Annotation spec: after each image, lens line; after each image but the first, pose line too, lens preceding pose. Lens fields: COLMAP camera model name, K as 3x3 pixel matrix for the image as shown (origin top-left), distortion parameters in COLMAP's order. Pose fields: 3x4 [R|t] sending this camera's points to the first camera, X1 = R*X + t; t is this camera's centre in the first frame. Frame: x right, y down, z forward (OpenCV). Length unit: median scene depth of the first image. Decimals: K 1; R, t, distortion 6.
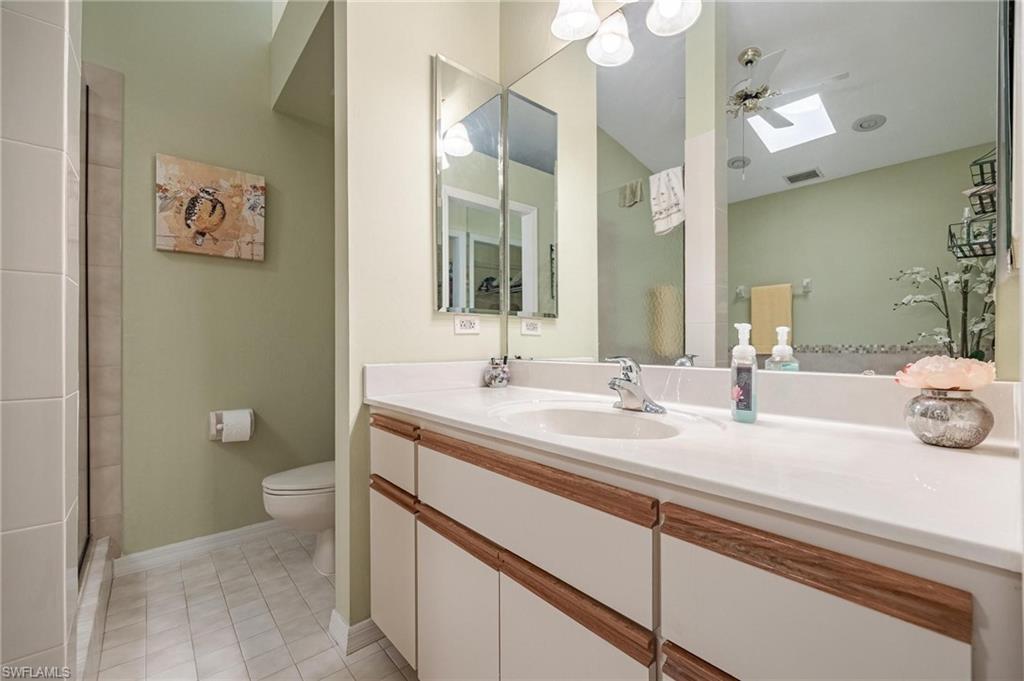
lens RADIAL K [[428.1, 0, 515.5], [0, 428.1, 347.7], [0, 0, 1]] dist [-0.004093, -0.000264]
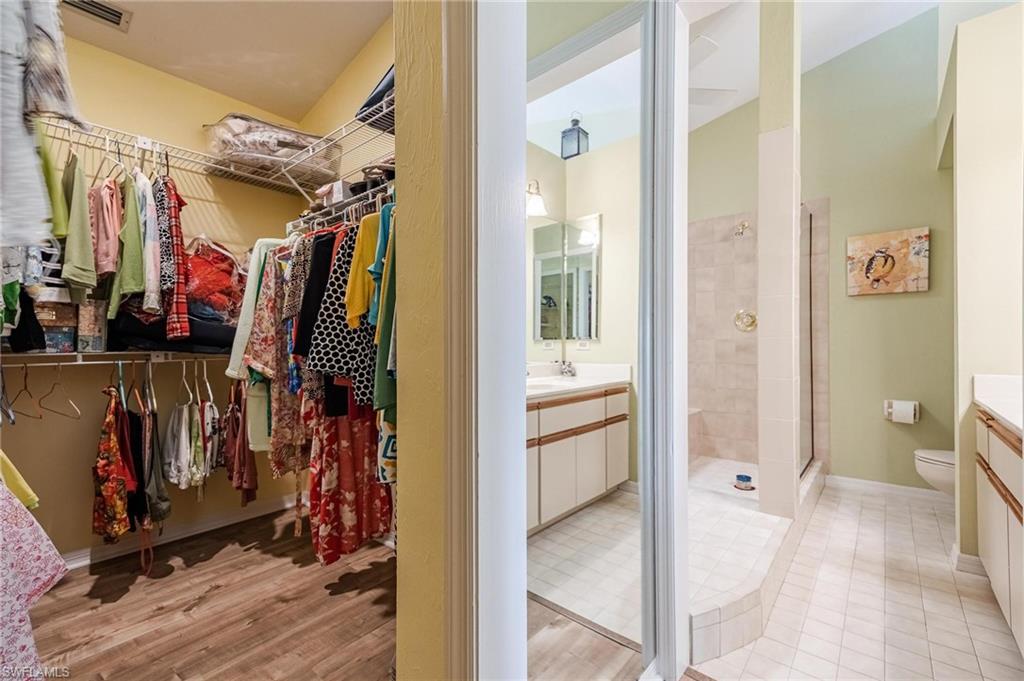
lens RADIAL K [[437.8, 0, 513.0], [0, 437.8, 341.7], [0, 0, 1]] dist [0.012653, 0.000308]
pose [[0.161254, -0.001801, -0.986911, 0.622578], [0.003804, 0.999992, -0.001203, -0.056401], [0.986906, -0.003561, 0.161259, -0.543715]]
